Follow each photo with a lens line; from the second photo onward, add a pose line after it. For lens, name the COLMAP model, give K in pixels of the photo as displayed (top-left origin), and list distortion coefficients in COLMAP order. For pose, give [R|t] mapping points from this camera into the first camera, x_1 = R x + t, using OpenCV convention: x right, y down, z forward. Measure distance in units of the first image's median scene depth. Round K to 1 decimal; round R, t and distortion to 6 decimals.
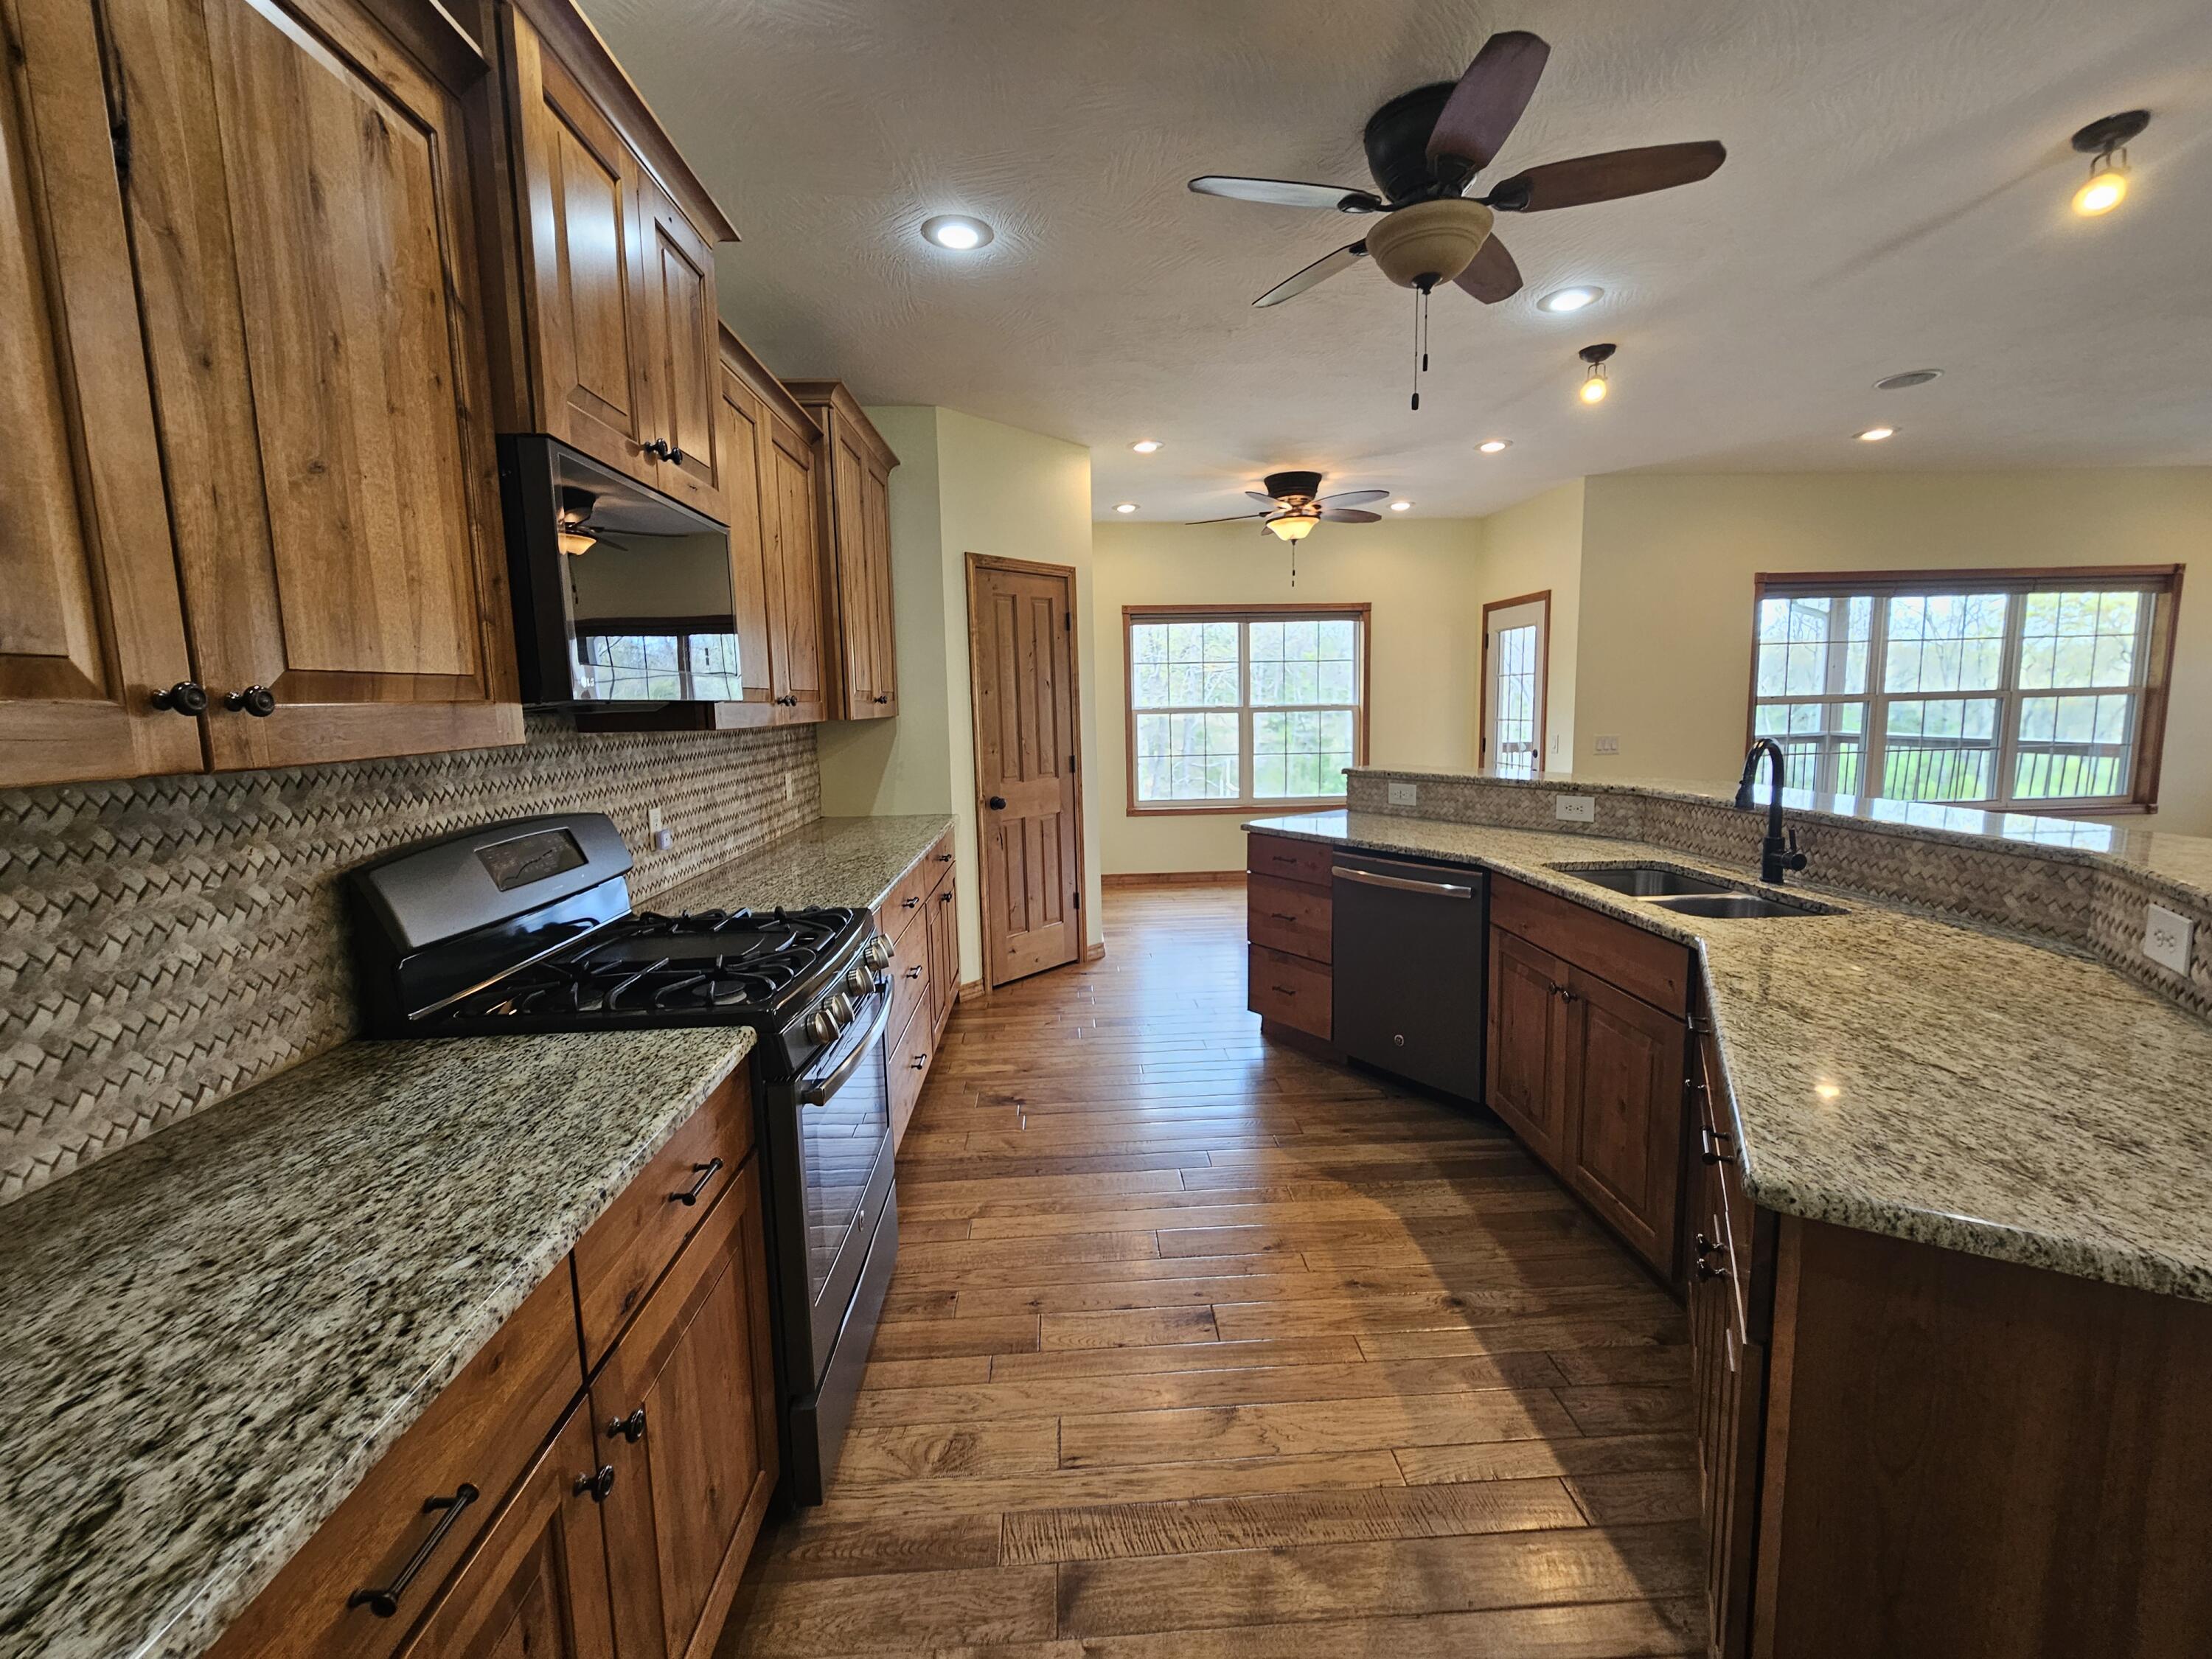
lens RADIAL K [[912.2, 0, 1104.3], [0, 912.2, 806.2], [0, 0, 1]] dist [0.000486, -0.000171]
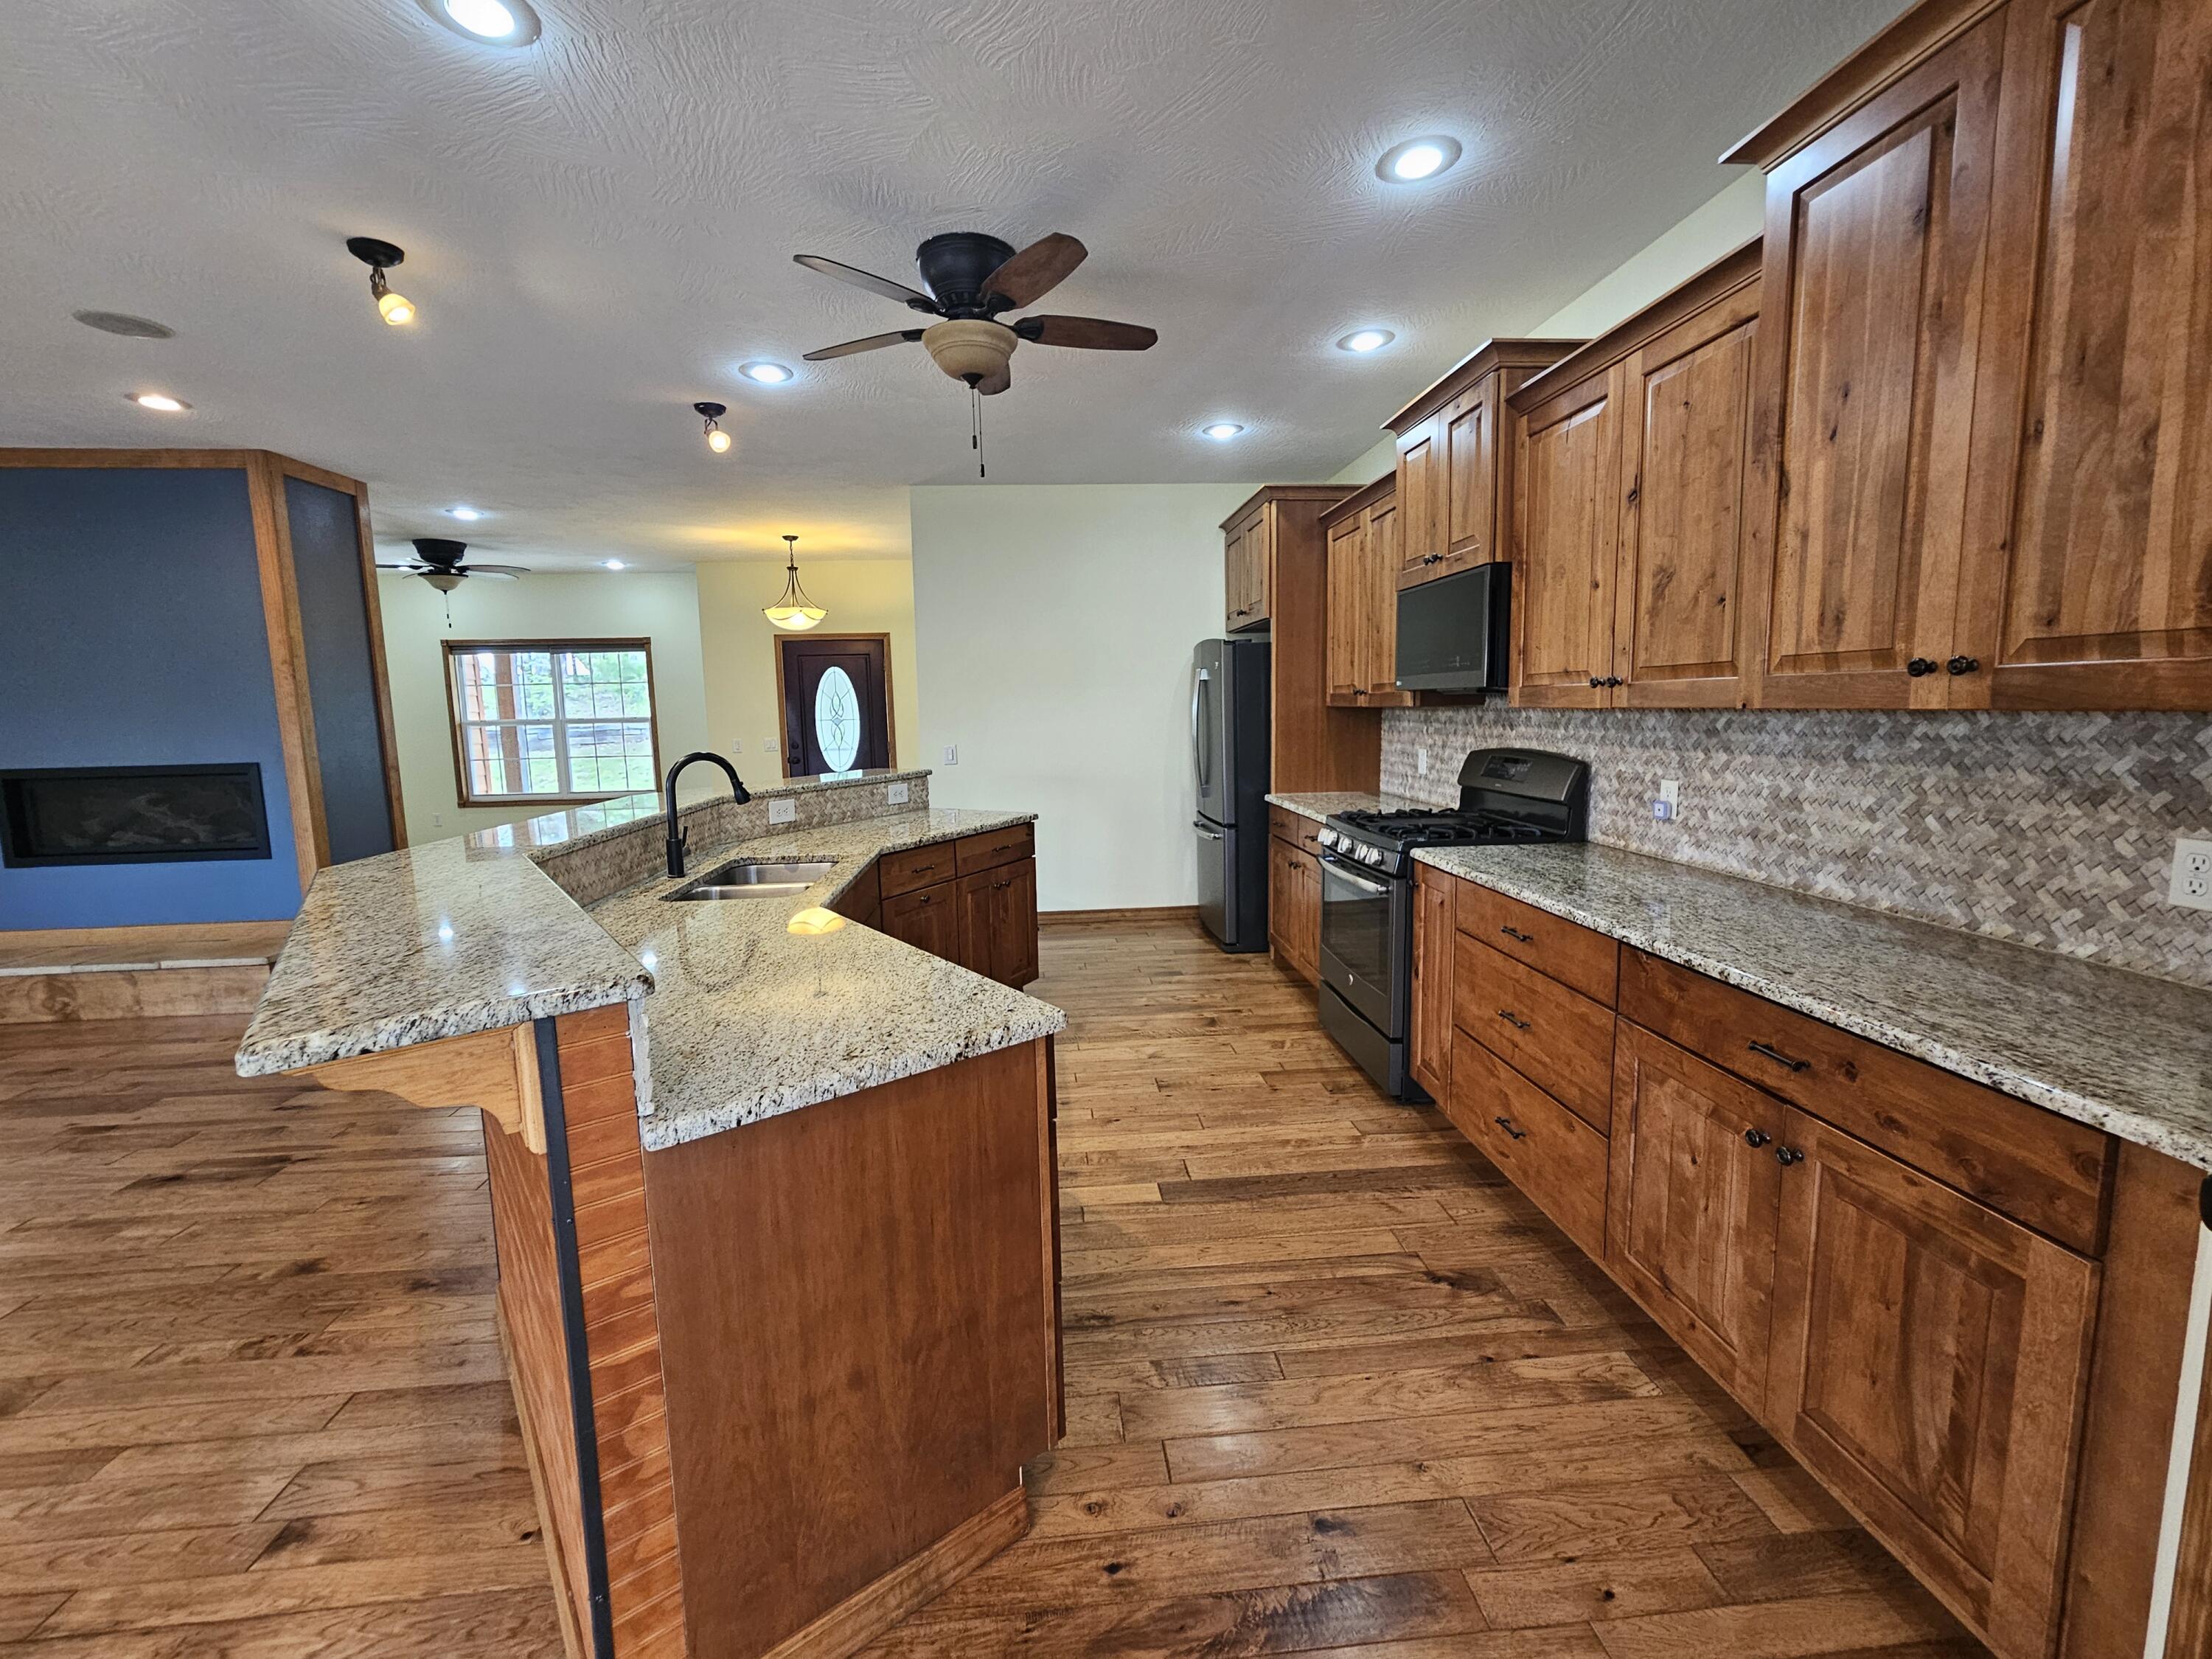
lens RADIAL K [[912.2, 0, 1100.0], [0, 912.2, 811.8], [0, 0, 1]] dist [0.000486, -0.000171]
pose [[-0.998124, 0.048873, -0.036883, 0.095109], [0.039015, 0.971921, 0.232051, -0.105009], [0.047188, 0.230176, -0.972004, 0.902104]]
